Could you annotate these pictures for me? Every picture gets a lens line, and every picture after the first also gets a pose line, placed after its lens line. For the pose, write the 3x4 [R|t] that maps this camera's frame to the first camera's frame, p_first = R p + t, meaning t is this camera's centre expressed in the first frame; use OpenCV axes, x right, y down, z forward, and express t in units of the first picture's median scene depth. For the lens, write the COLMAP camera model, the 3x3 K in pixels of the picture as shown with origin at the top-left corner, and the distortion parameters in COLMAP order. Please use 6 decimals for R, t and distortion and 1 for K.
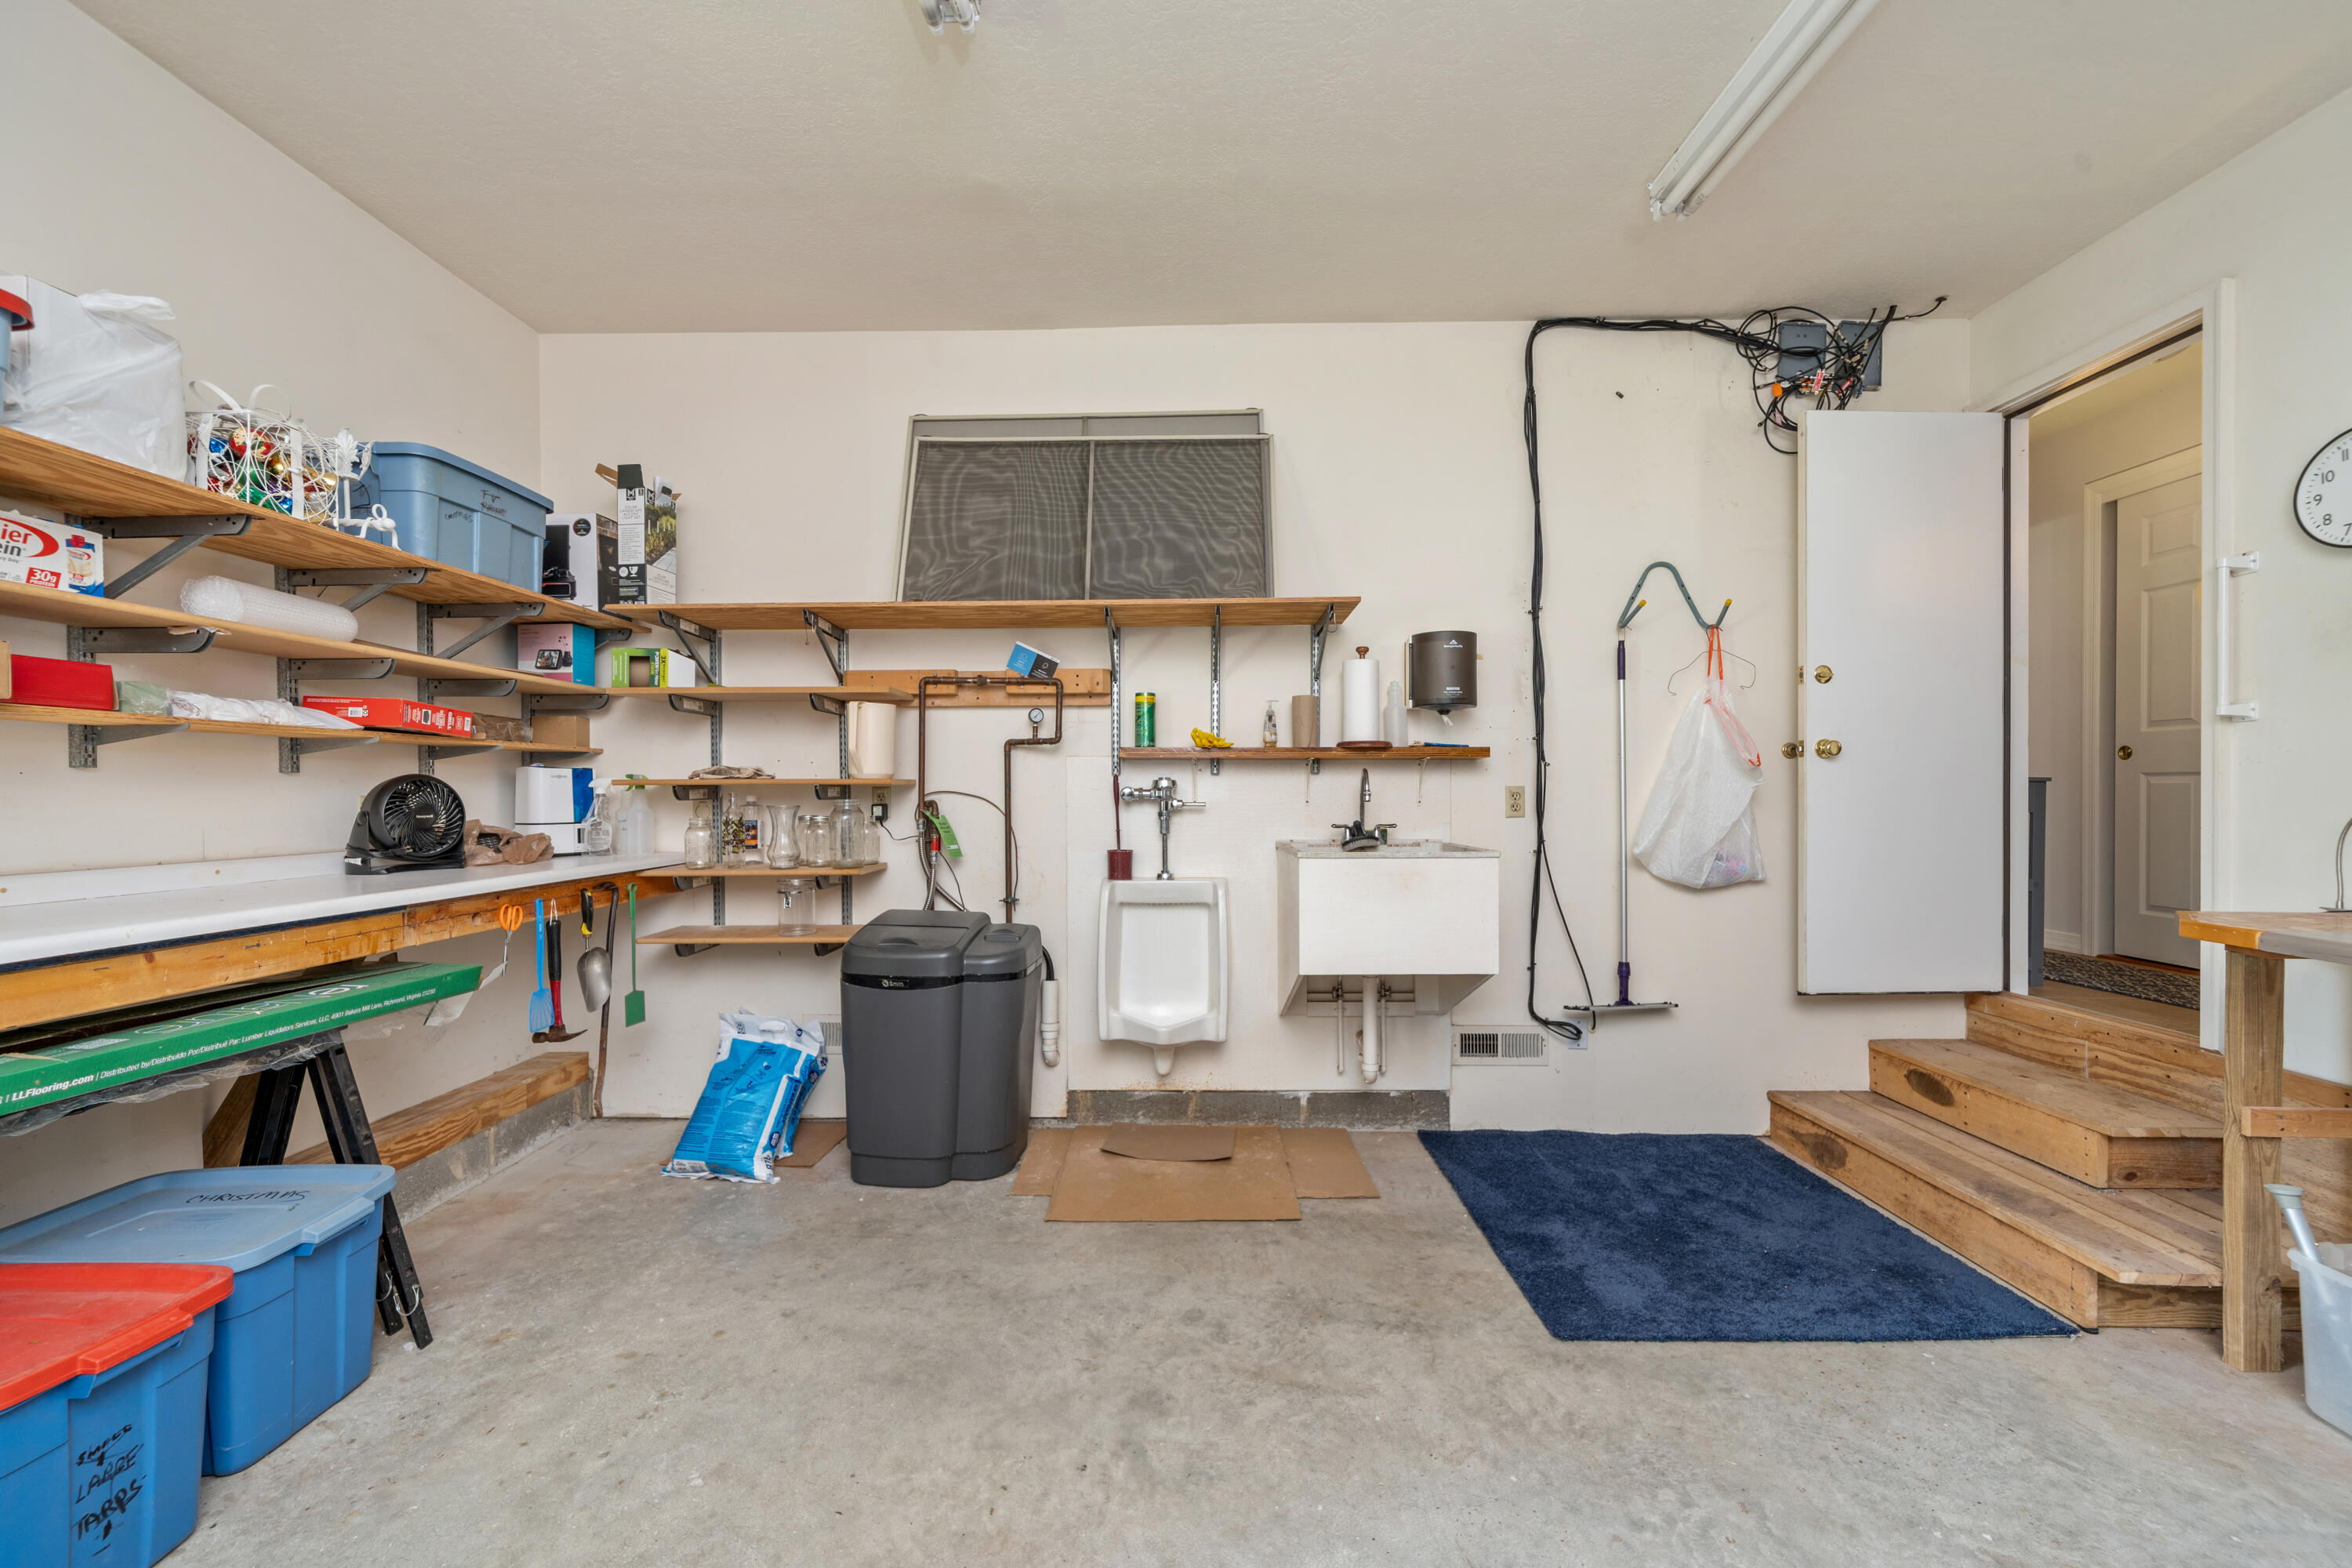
lens RADIAL K [[880.0, 0, 1176.0], [0, 880.0, 784.0], [0, 0, 1]] dist [-0.000276, 0.000010]
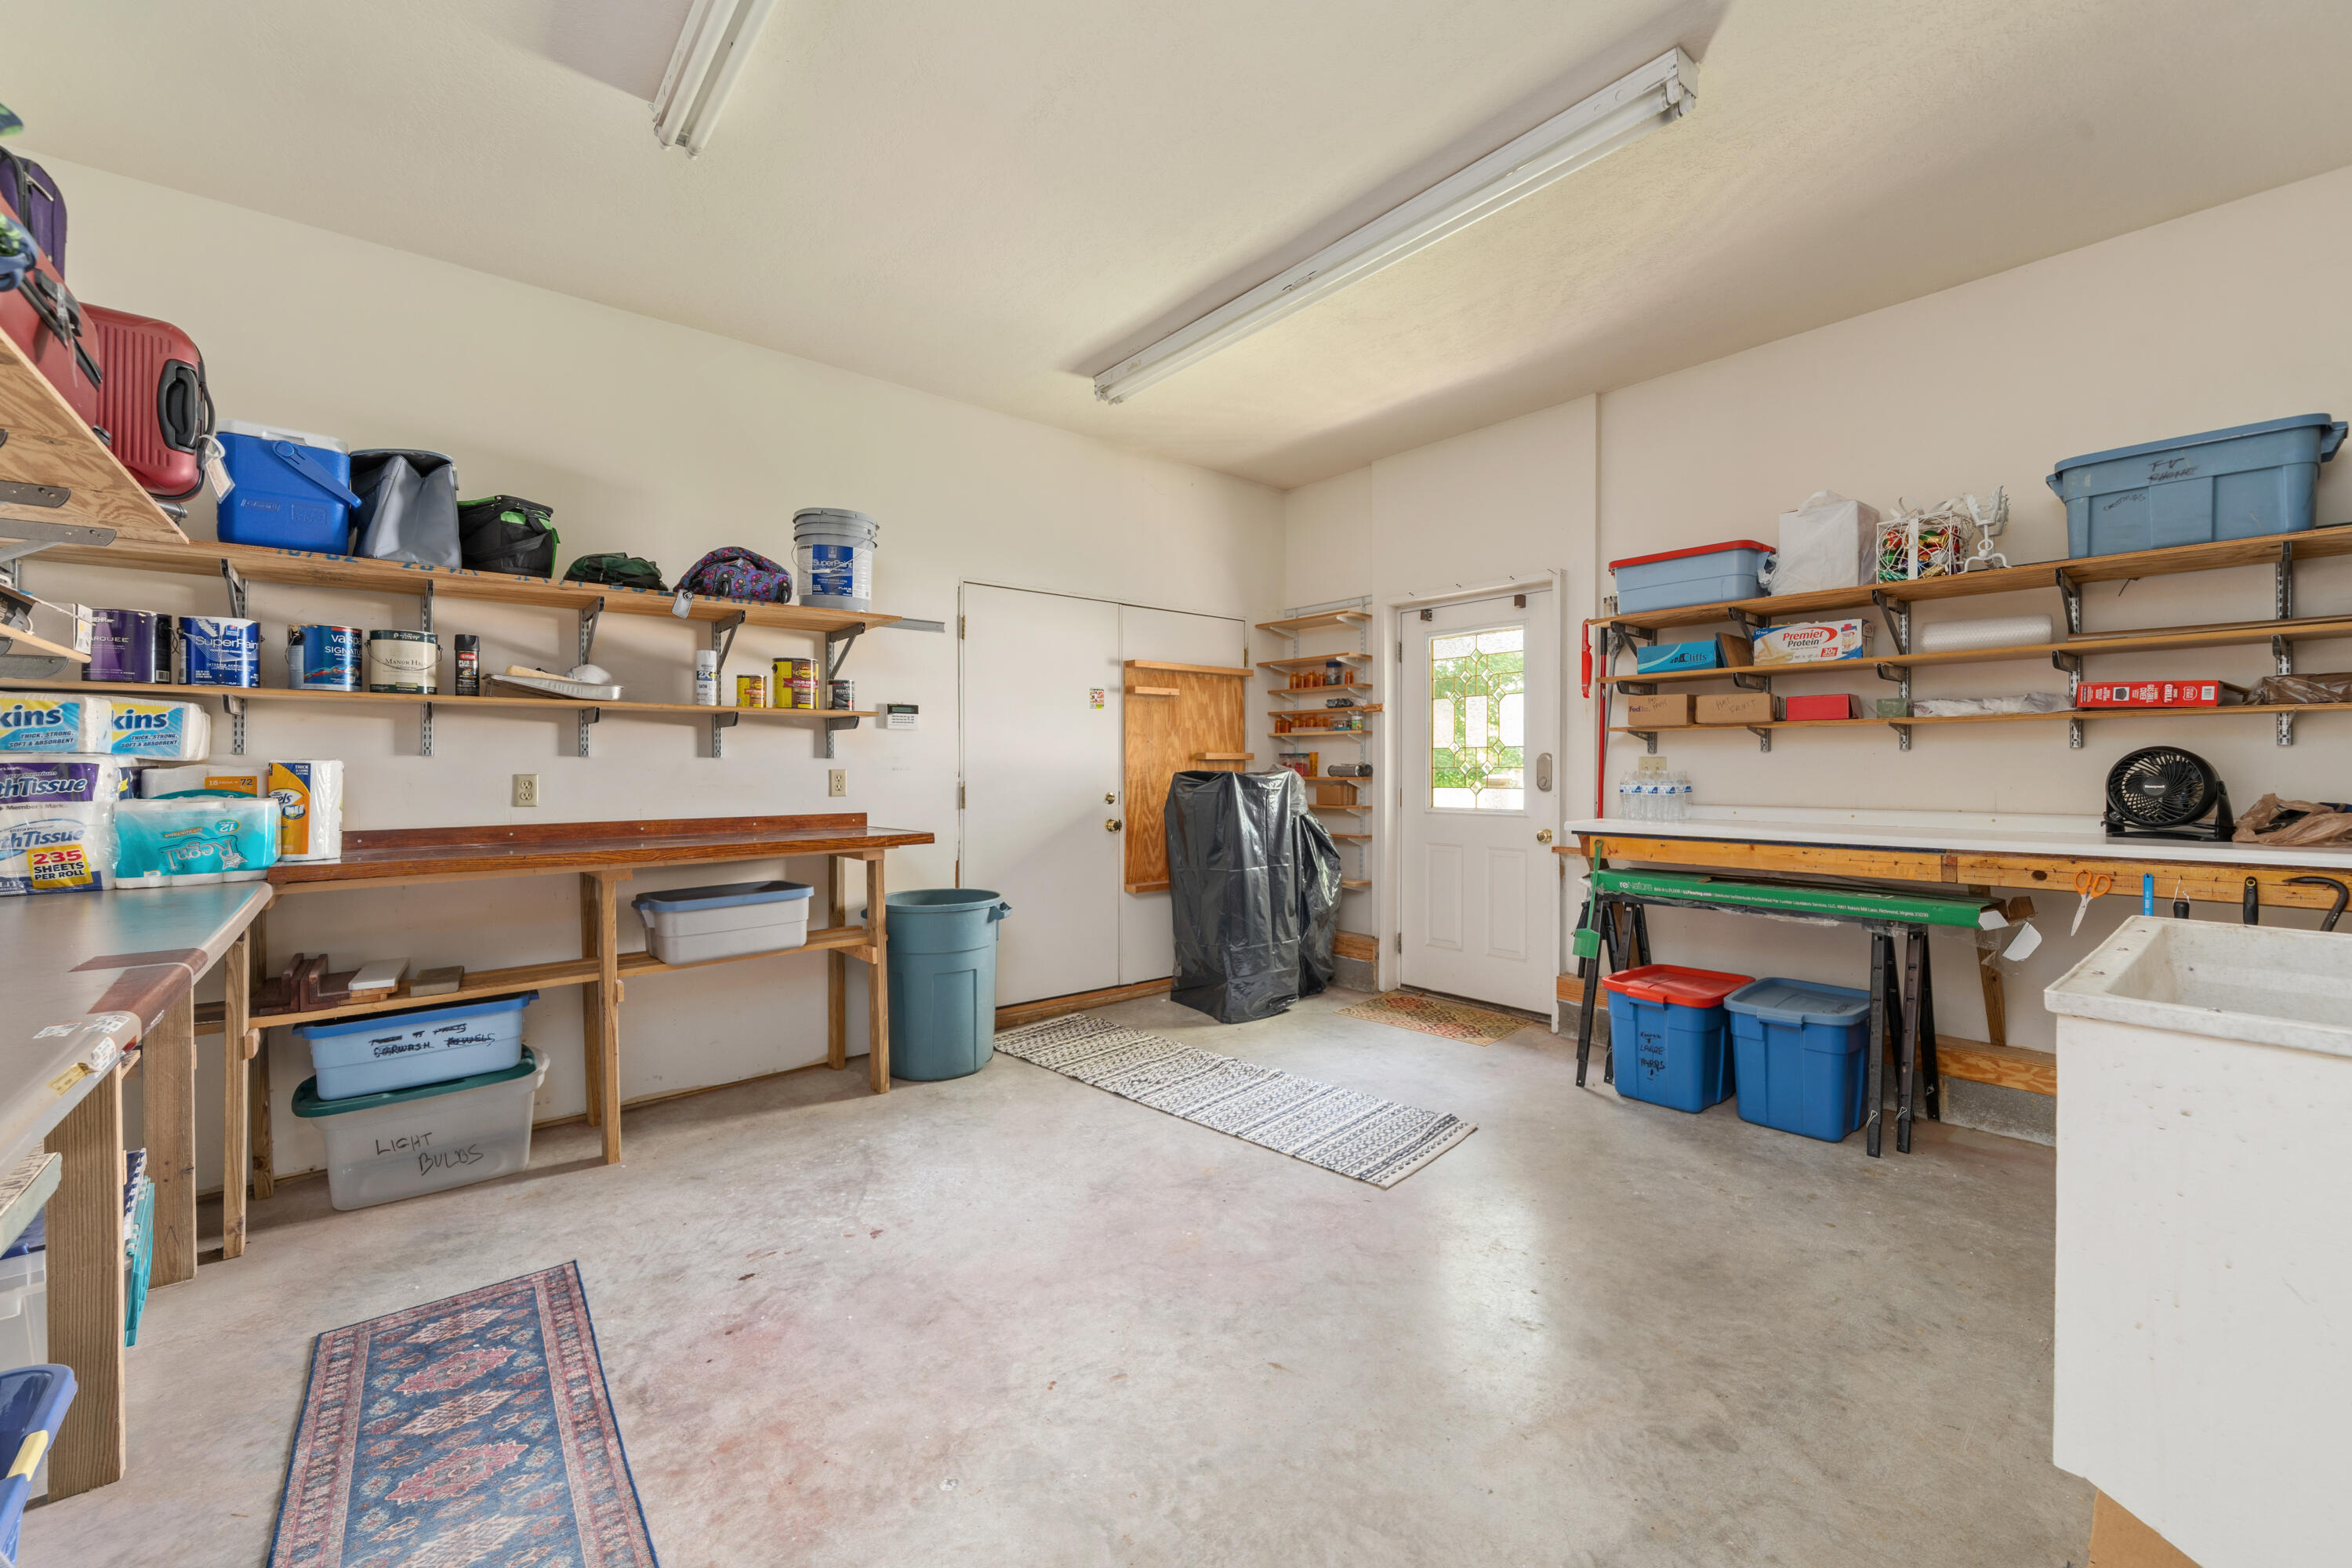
lens RADIAL K [[880.0, 0, 1176.0], [0, 880.0, 784.0], [0, 0, 1]] dist [-0.000276, 0.000010]
pose [[-0.740821, 0.013187, -0.671573, 1.024747], [0.009003, 0.999912, 0.009703, 0.018470], [0.671642, 0.001142, -0.740875, 1.445350]]
